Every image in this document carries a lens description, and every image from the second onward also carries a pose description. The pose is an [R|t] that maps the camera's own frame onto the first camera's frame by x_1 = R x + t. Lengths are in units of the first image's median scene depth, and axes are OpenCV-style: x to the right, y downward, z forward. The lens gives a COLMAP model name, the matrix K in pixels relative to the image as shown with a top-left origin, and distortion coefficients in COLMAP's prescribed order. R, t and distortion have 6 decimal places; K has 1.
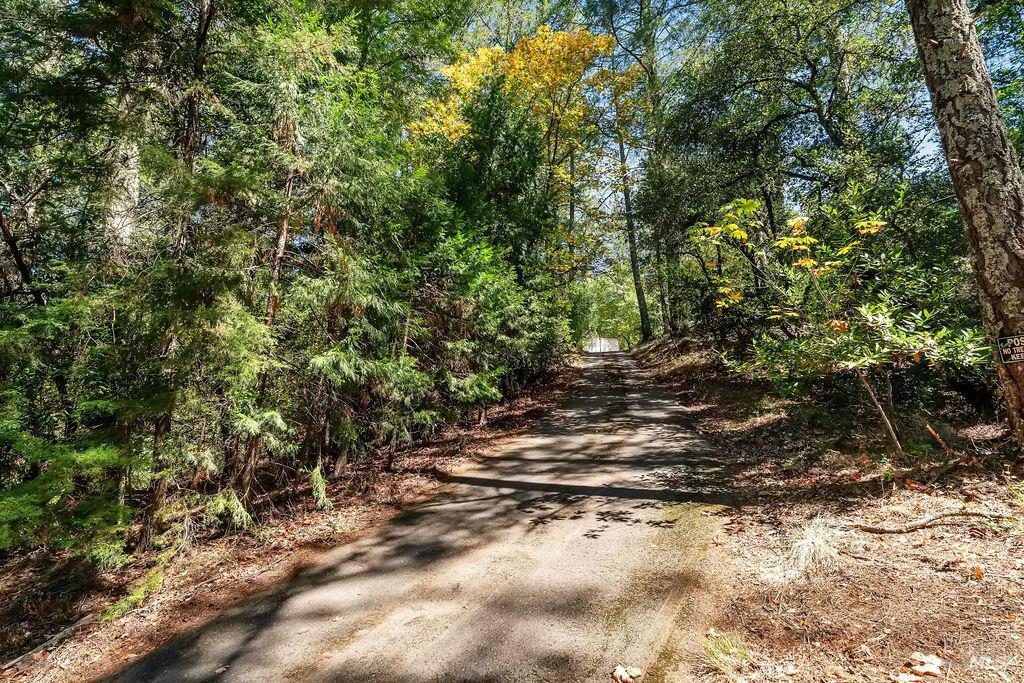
lens RADIAL K [[494.4, 0, 512.2], [0, 494.4, 341.9], [0, 0, 1]] dist [-0.005116, -0.000115]
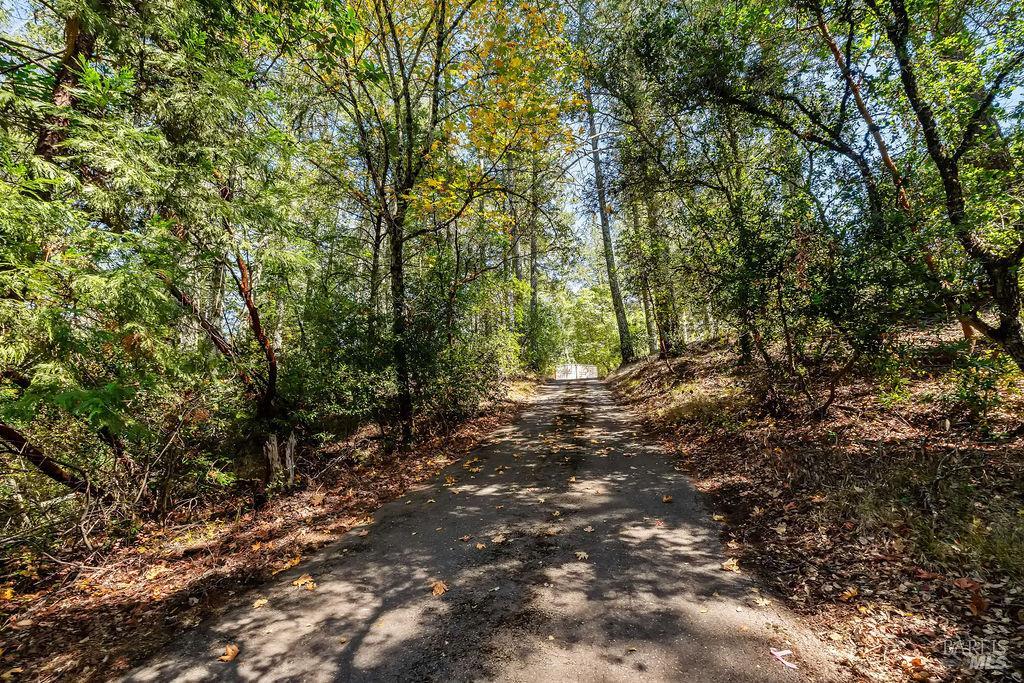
lens RADIAL K [[471.9, 0, 511.9], [0, 471.9, 343.8], [0, 0, 1]] dist [-0.000144, -0.000001]
pose [[0.999751, -0.002397, 0.022164, 0.083600], [0.003665, 0.998348, -0.057332, 0.007850], [-0.021990, 0.057399, 0.998109, 0.295544]]
